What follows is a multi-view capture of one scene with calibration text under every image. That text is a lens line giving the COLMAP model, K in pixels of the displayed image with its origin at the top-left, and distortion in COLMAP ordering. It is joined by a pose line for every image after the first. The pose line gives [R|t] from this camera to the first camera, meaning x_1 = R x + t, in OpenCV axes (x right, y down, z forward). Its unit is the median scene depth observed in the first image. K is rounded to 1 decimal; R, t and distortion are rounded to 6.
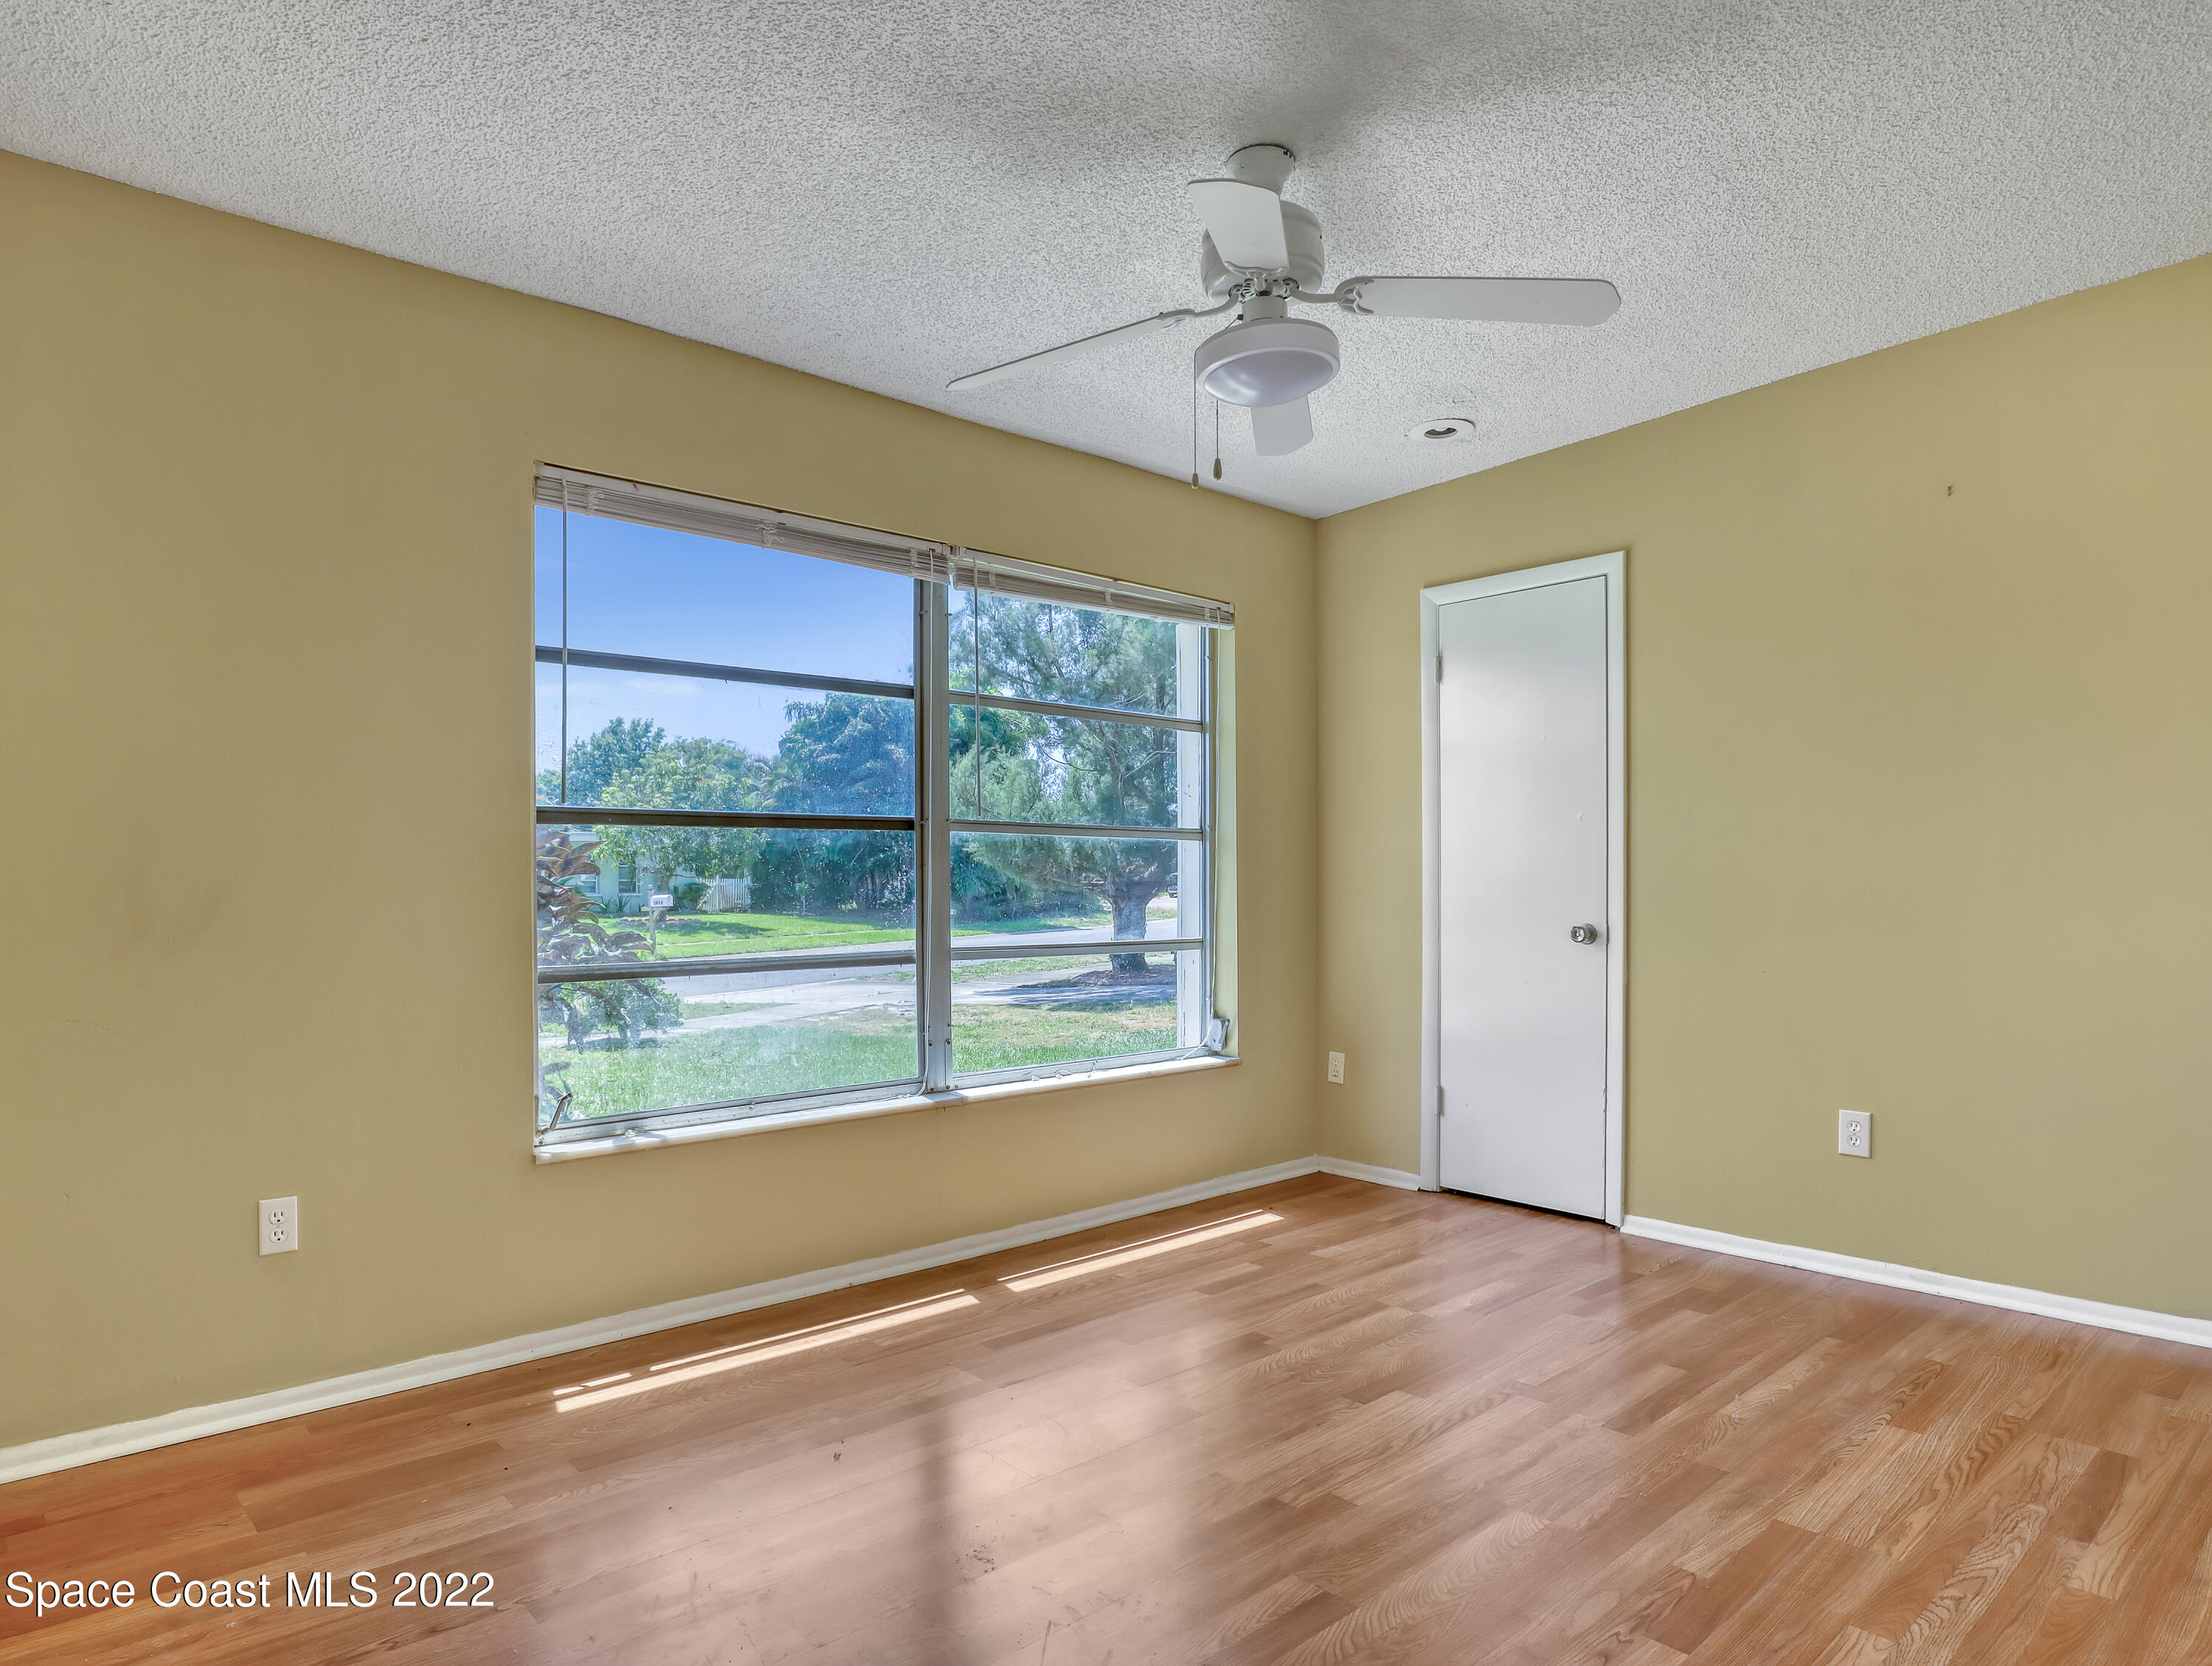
lens RADIAL K [[1302.7, 0, 1100.9], [0, 1302.7, 874.0], [0, 0, 1]] dist [-0.041552, 0.016627]
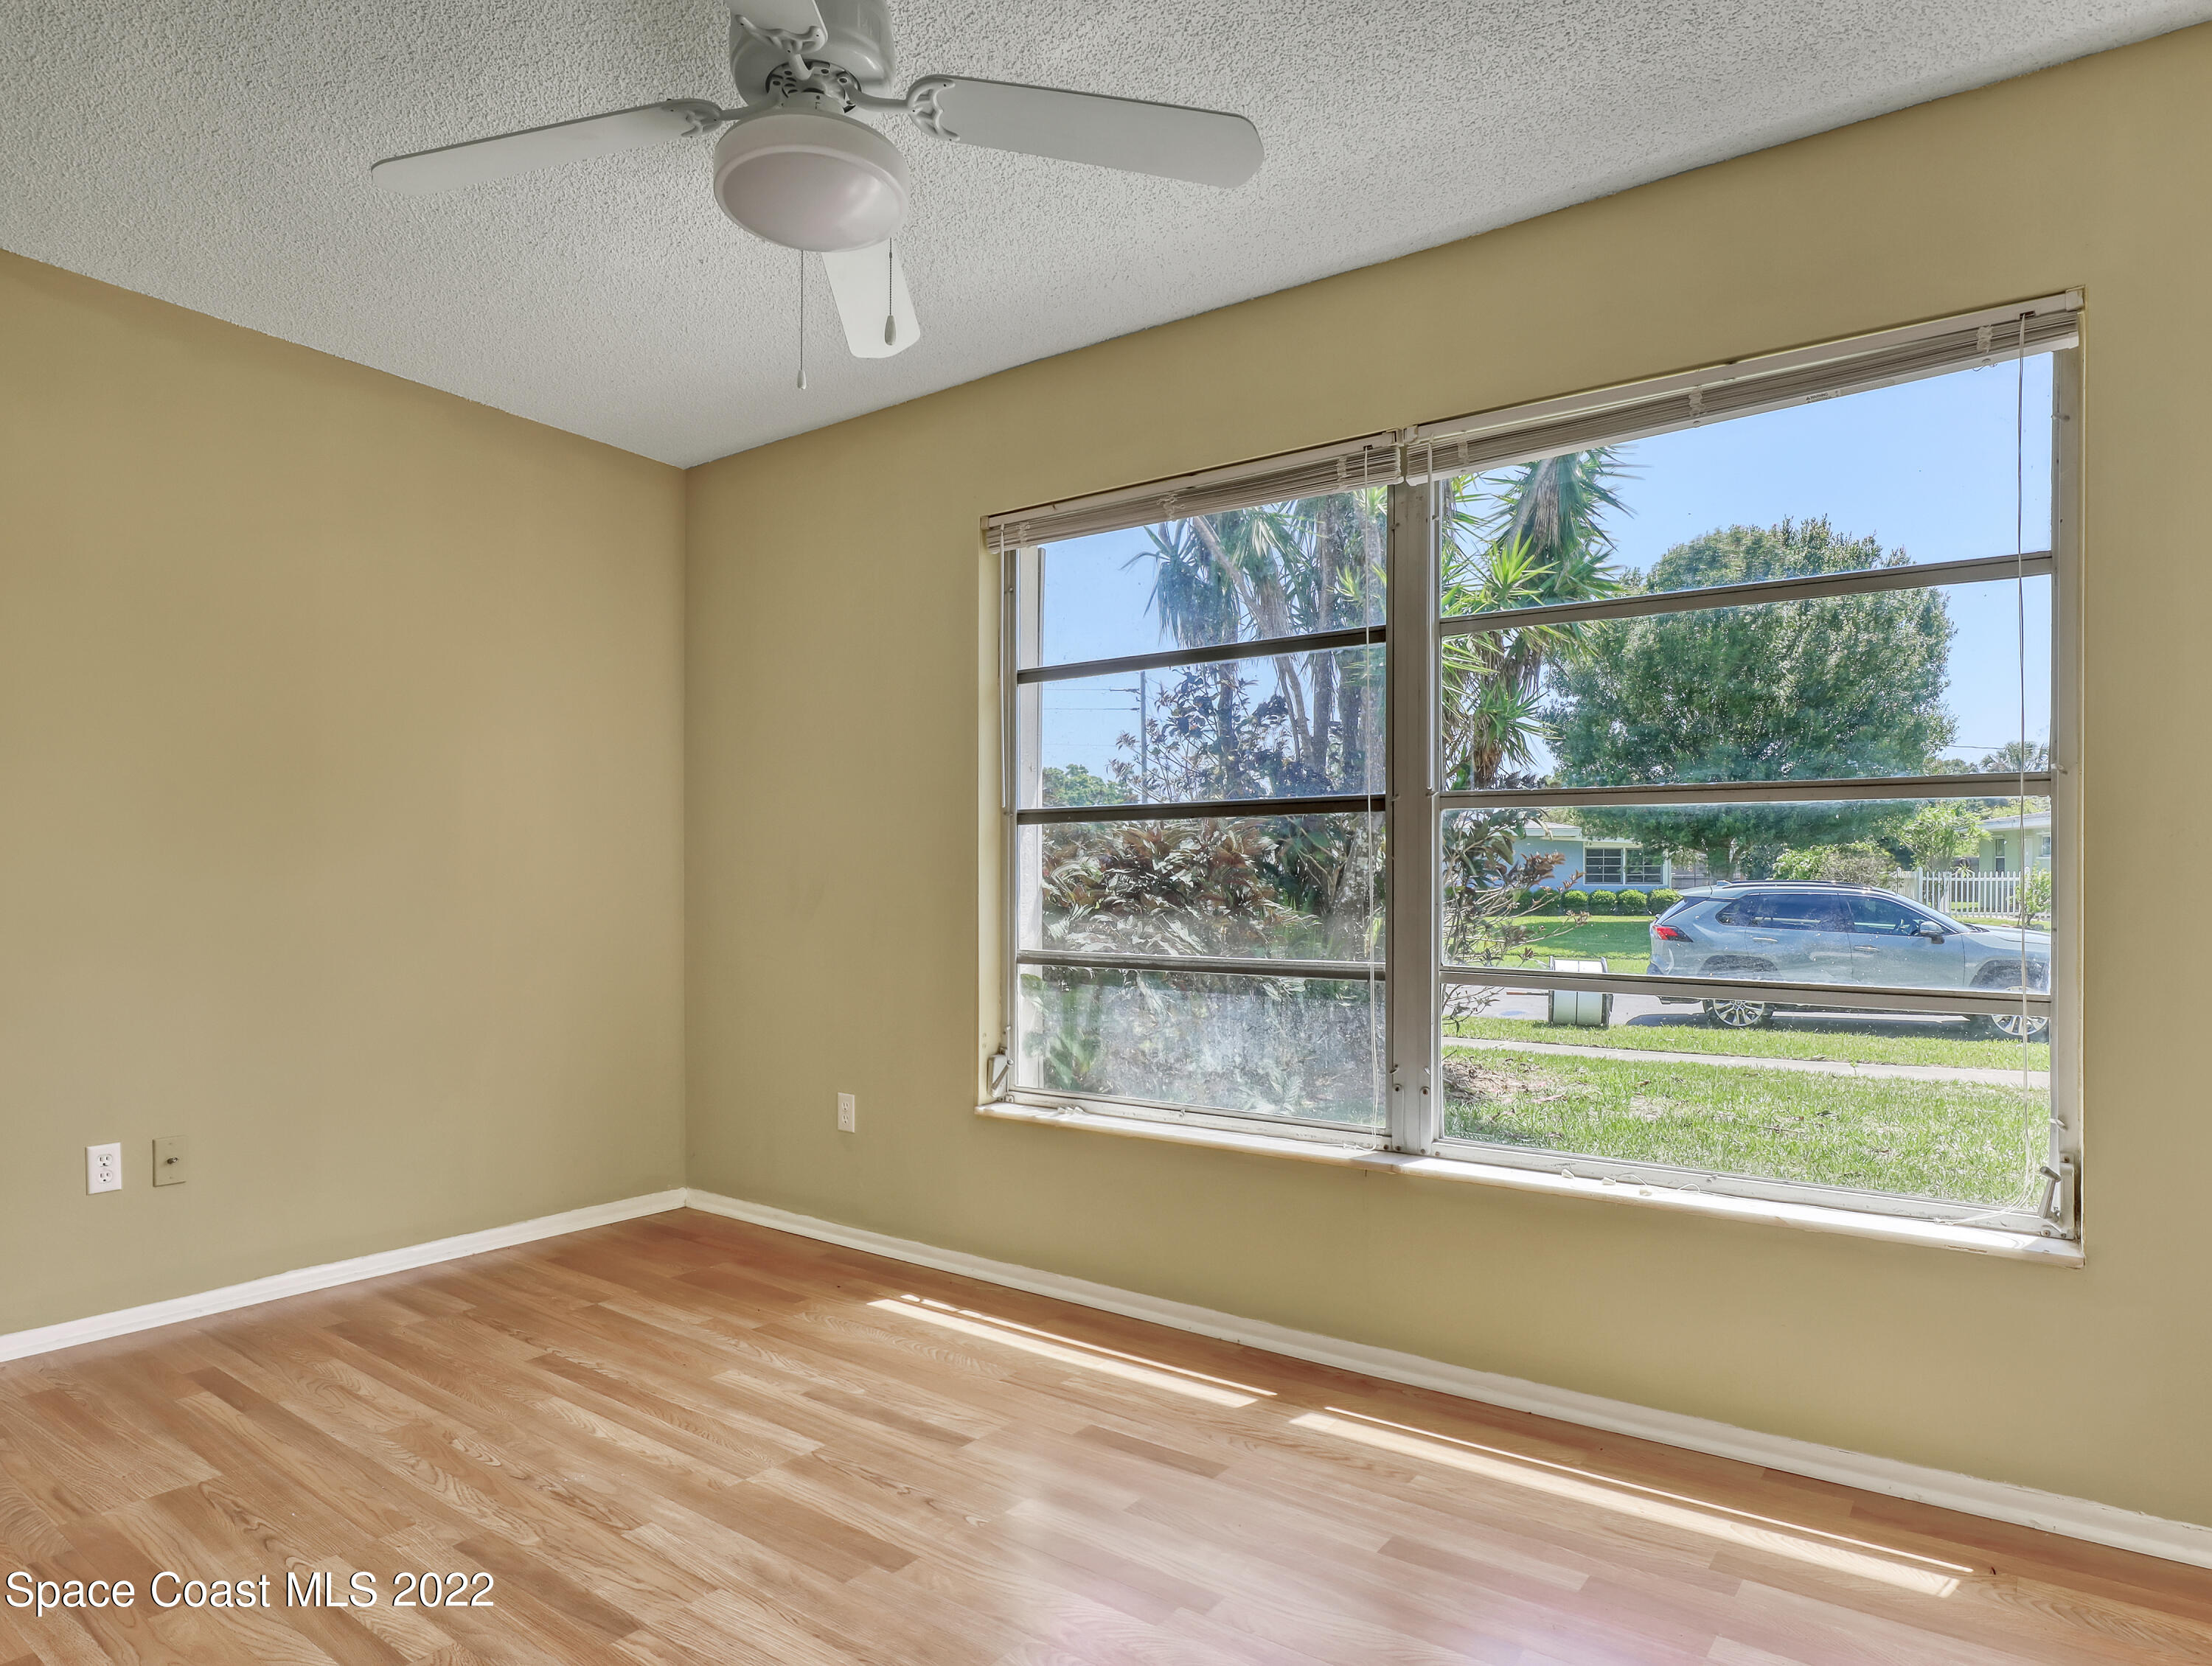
lens RADIAL K [[1302.7, 0, 1100.9], [0, 1302.7, 874.0], [0, 0, 1]] dist [-0.041552, 0.016627]
pose [[0.205177, -0.007411, -0.978697, 0.658873], [-0.006805, 0.999936, -0.008998, 0.015329], [0.978701, 0.008506, 0.205114, 0.761735]]
